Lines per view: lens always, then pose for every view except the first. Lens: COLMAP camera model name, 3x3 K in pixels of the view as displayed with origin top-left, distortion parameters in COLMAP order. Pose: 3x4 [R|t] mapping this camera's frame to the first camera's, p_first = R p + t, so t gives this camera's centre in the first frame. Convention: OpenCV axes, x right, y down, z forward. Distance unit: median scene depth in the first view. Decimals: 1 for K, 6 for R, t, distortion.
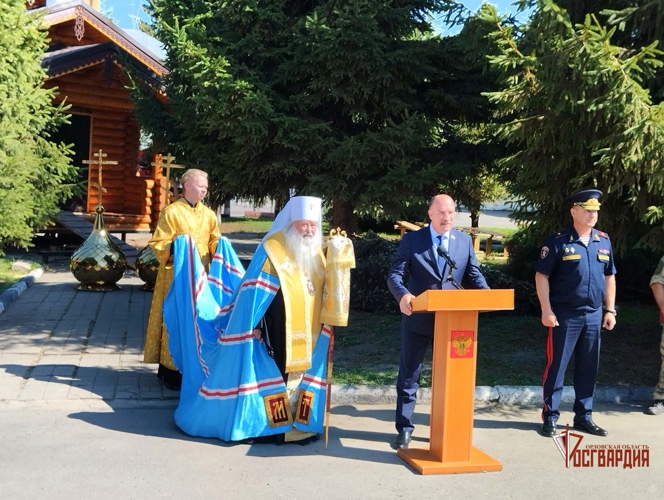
lens RADIAL K [[904.9, 0, 331.4], [0, 904.9, 246.9], [0, 0, 1]] dist [-0.008426, 0.000000]
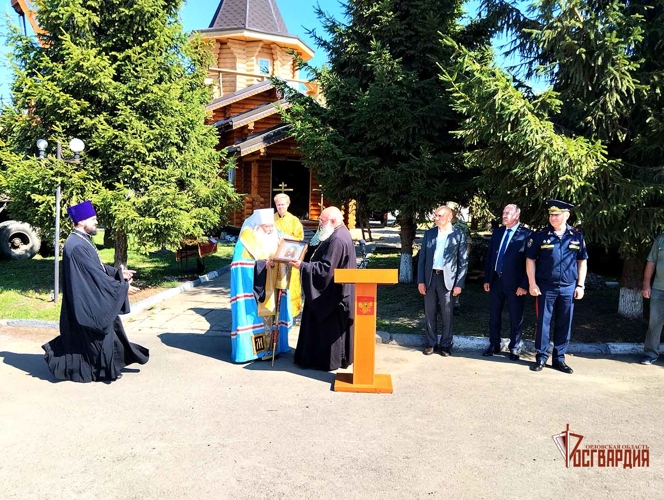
lens RADIAL K [[549.1, 0, 334.0], [0, 549.1, 260.0], [0, 0, 1]] dist [0.024807, -0.071732]
pose [[0.943477, 0.009029, -0.331314, 0.243440], [0.003114, 0.999343, 0.036100, 0.000414], [0.331422, -0.035091, 0.942830, 0.087422]]
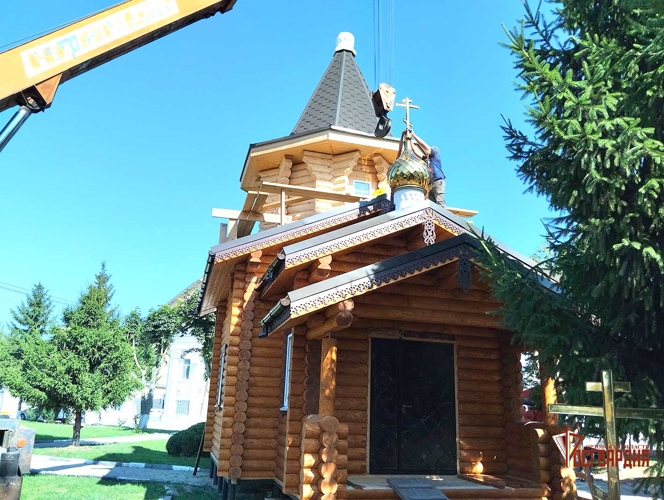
lens RADIAL K [[549.1, 0, 335.2], [0, 549.1, 251.5], [0, 0, 1]] dist [0.024807, -0.071732]
pose [[0.858419, -0.164782, -0.485761, -0.227362], [-0.018246, 0.936588, -0.349958, -0.105098], [0.512624, 0.309274, 0.800978, 1.124842]]
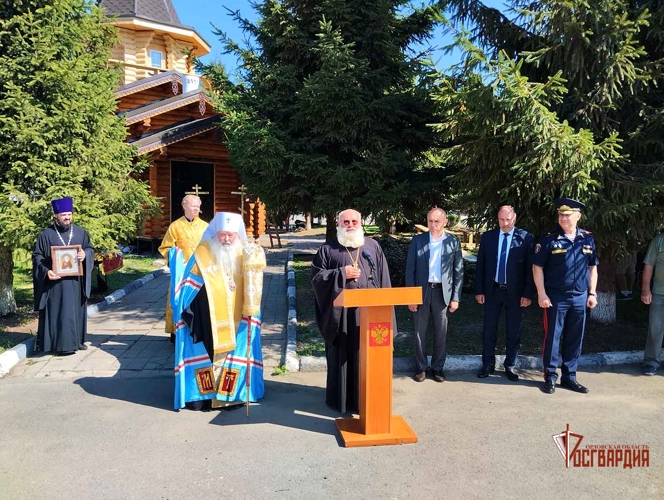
lens RADIAL K [[549.1, 0, 337.4], [0, 549.1, 251.4], [0, 0, 1]] dist [0.024807, -0.071732]
pose [[0.992391, -0.027302, -0.120063, 0.110788], [0.029398, 0.999444, 0.015715, -0.007178], [0.119567, -0.019125, 0.992642, 0.181128]]
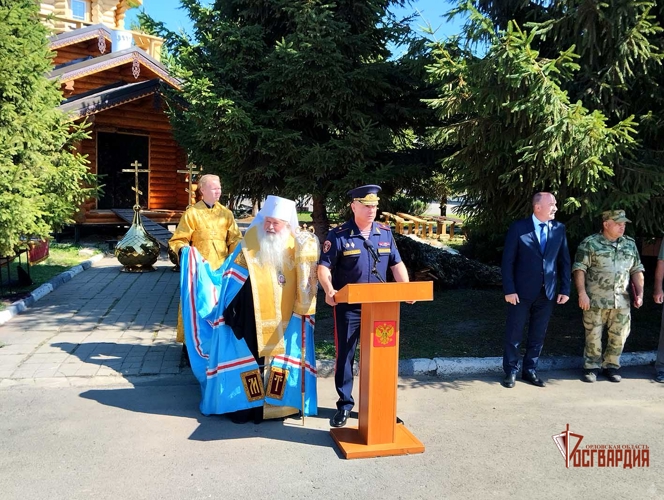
lens RADIAL K [[632.8, 0, 336.2], [0, 632.8, 252.7], [0, 0, 1]] dist [-0.003138, 0.000000]
pose [[0.999377, -0.016079, -0.031416, 0.070037], [0.017213, 0.999198, 0.036152, -0.008592], [0.030810, -0.036670, 0.998852, 0.166776]]
